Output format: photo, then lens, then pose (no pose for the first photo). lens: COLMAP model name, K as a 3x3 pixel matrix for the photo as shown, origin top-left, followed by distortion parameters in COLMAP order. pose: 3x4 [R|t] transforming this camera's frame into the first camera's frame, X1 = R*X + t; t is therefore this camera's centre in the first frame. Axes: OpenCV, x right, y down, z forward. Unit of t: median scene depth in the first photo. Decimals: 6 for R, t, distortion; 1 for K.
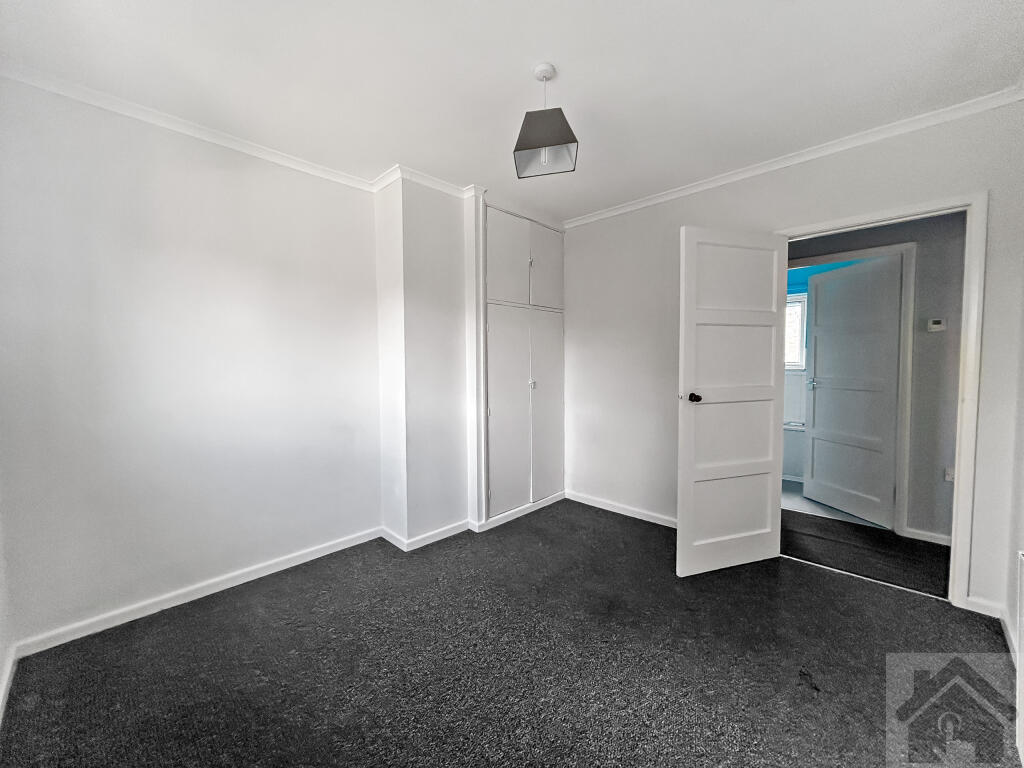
lens RADIAL K [[412.2, 0, 517.9], [0, 412.2, 380.7], [0, 0, 1]] dist [0.001196, -0.000090]
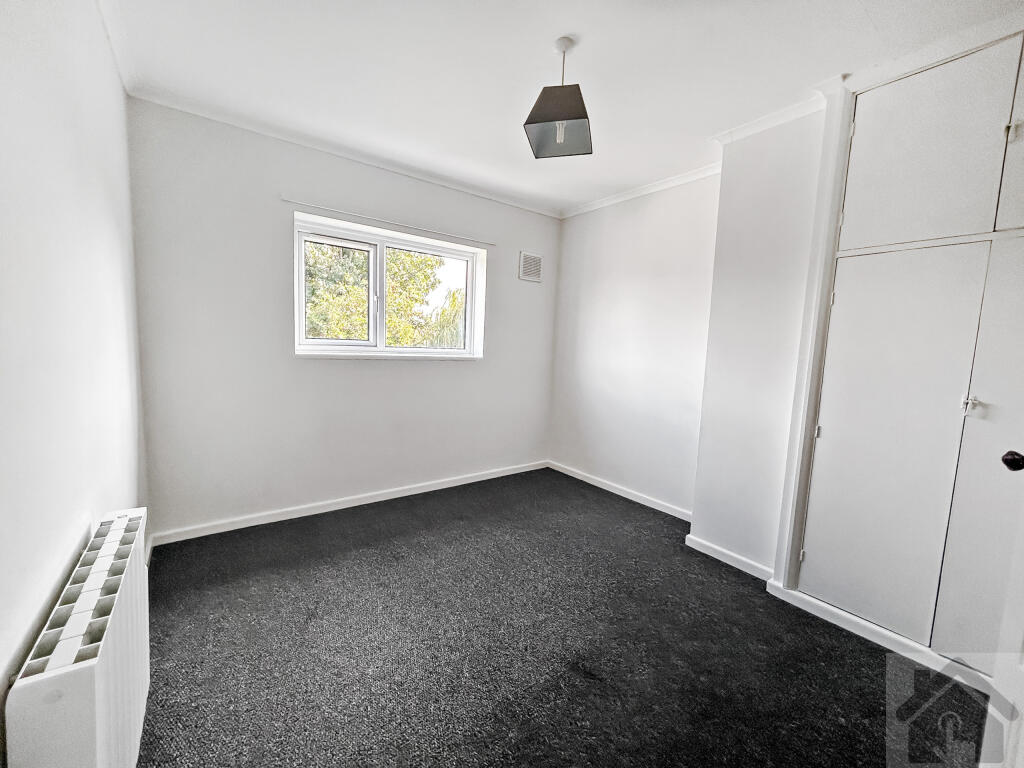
lens RADIAL K [[412.2, 0, 517.9], [0, 412.2, 380.7], [0, 0, 1]] dist [0.001196, -0.000090]
pose [[-0.149703, 0.088969, -0.984720, 0.704656], [-0.091219, 0.990453, 0.103354, -0.029108], [0.984514, 0.105297, -0.140158, 0.705746]]
